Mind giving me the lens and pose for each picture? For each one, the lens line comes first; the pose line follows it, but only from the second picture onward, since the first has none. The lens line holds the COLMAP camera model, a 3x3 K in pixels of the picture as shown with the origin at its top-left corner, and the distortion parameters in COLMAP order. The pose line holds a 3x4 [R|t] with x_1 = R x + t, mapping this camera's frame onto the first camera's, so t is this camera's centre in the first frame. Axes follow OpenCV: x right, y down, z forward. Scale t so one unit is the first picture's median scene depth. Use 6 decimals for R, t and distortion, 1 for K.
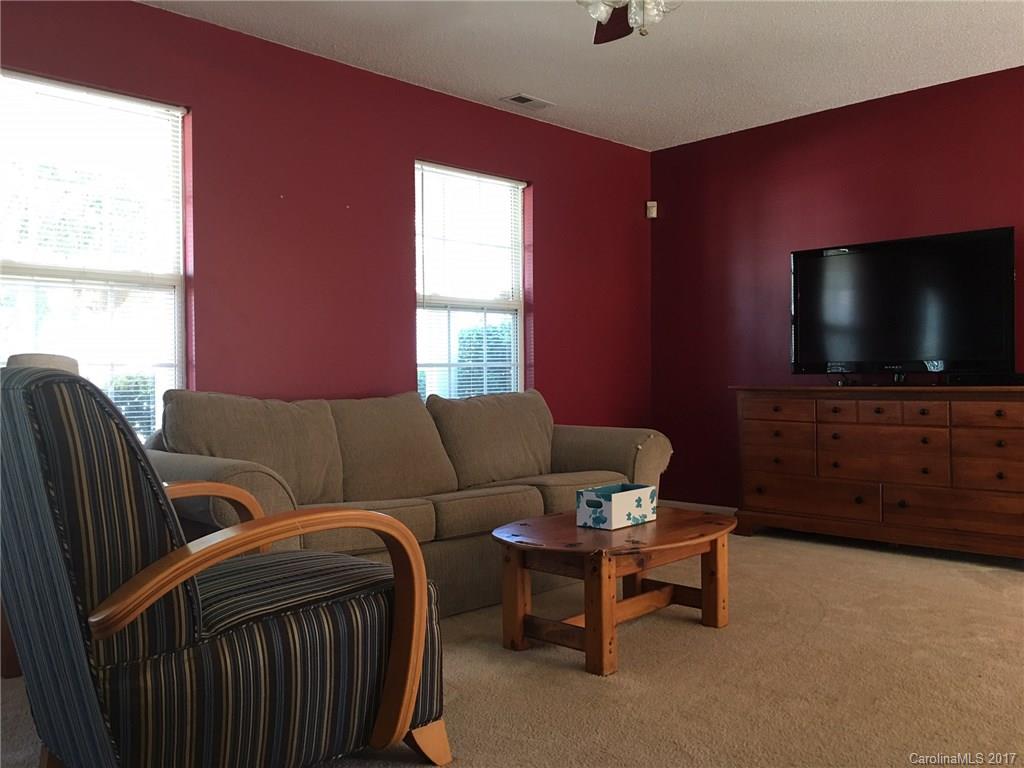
lens RADIAL K [[873.5, 0, 503.4], [0, 873.5, 379.2], [0, 0, 1]] dist [0.032871, -0.002442]
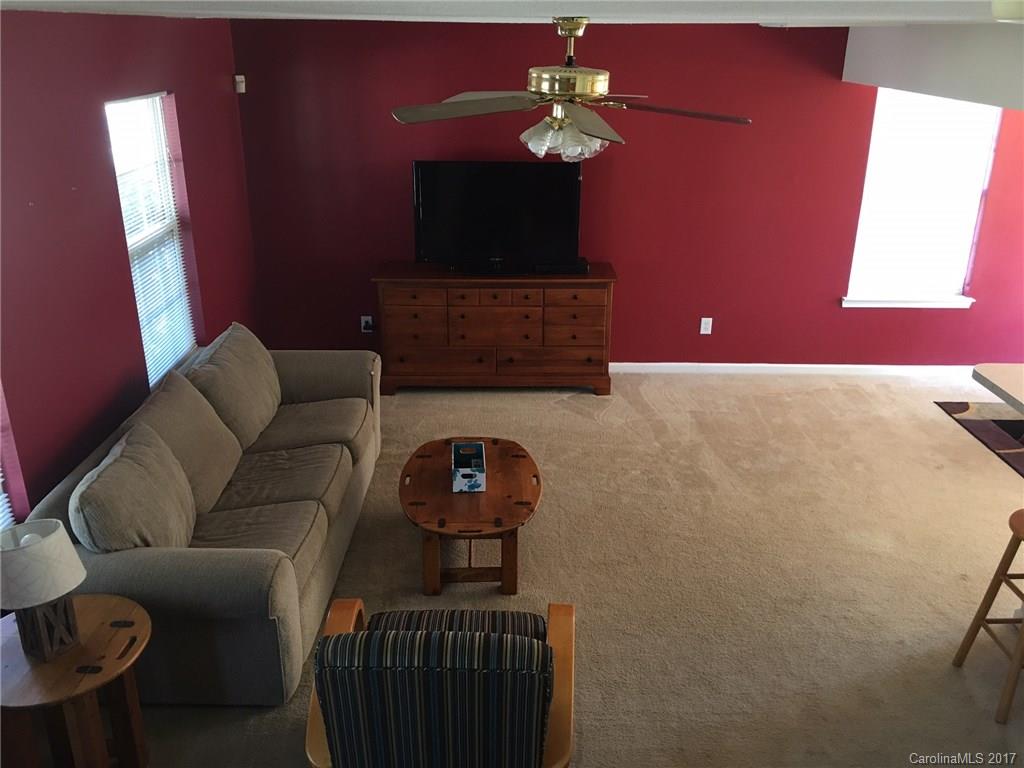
lens RADIAL K [[873.5, 0, 503.4], [0, 873.5, 379.2], [0, 0, 1]] dist [0.032871, -0.002442]
pose [[0.699400, -0.249718, 0.669687, -0.509821], [-0.011096, 0.933072, 0.359519, -0.338881], [-0.714645, -0.258878, 0.649819, 0.091320]]
